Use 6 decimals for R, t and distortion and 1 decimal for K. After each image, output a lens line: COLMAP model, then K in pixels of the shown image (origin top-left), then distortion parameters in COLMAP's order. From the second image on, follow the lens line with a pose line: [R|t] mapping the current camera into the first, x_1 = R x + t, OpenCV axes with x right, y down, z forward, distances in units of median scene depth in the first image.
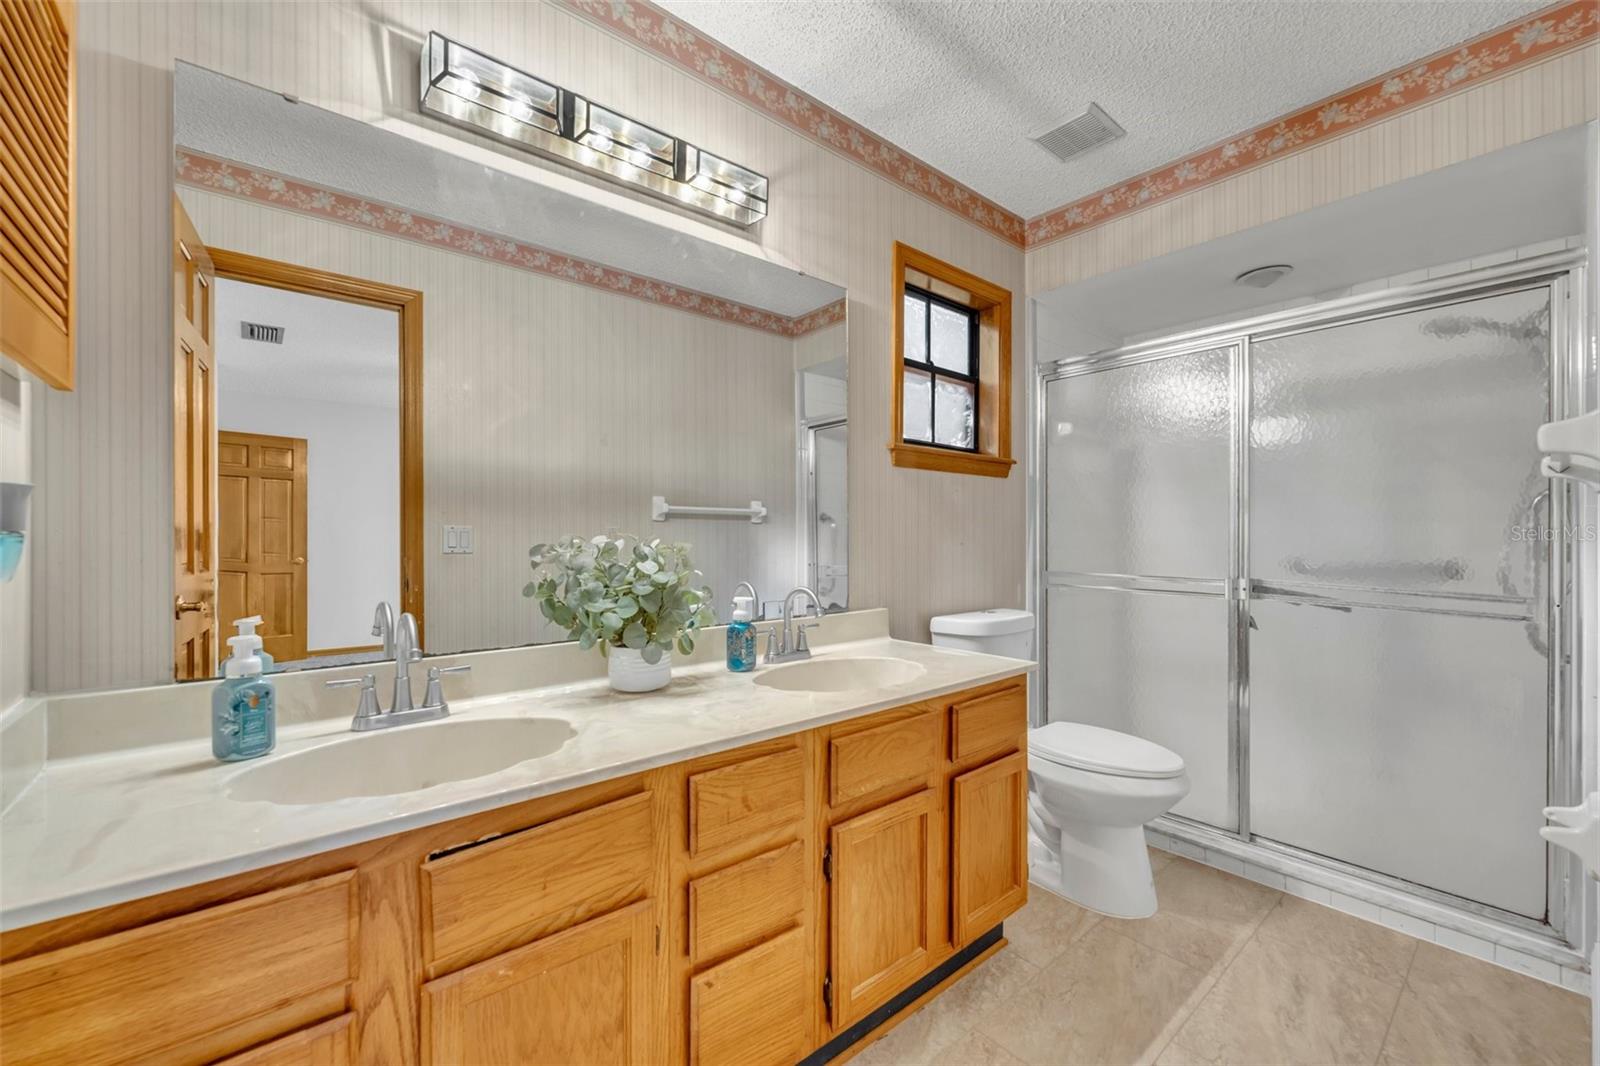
lens RADIAL K [[639.1, 0, 785.1], [0, 639.1, 537.5], [0, 0, 1]] dist [-0.002230, -0.000240]
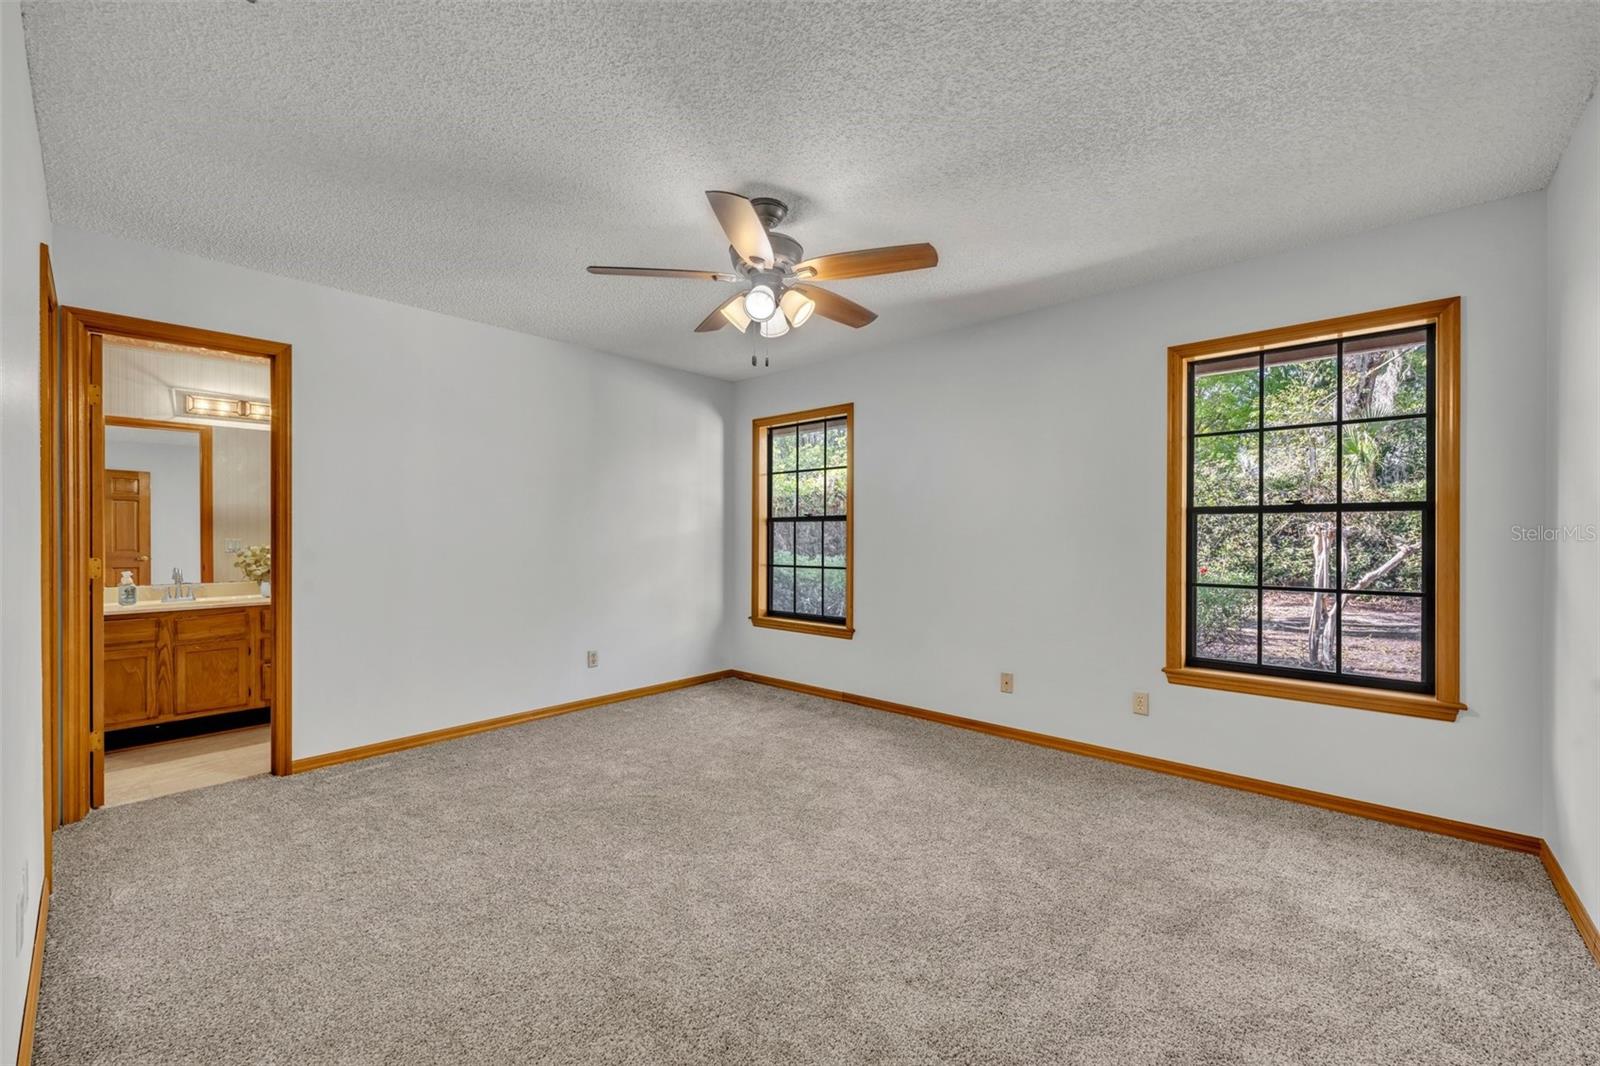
lens RADIAL K [[639.5, 0, 800.3], [0, 639.5, 536.5], [0, 0, 1]] dist [-0.000115, -0.000120]
pose [[0.988997, 0.000161, 0.147936, 2.261350], [-0.000611, 0.999995, 0.002997, -0.072014], [-0.147935, -0.003054, 0.988992, -2.976607]]
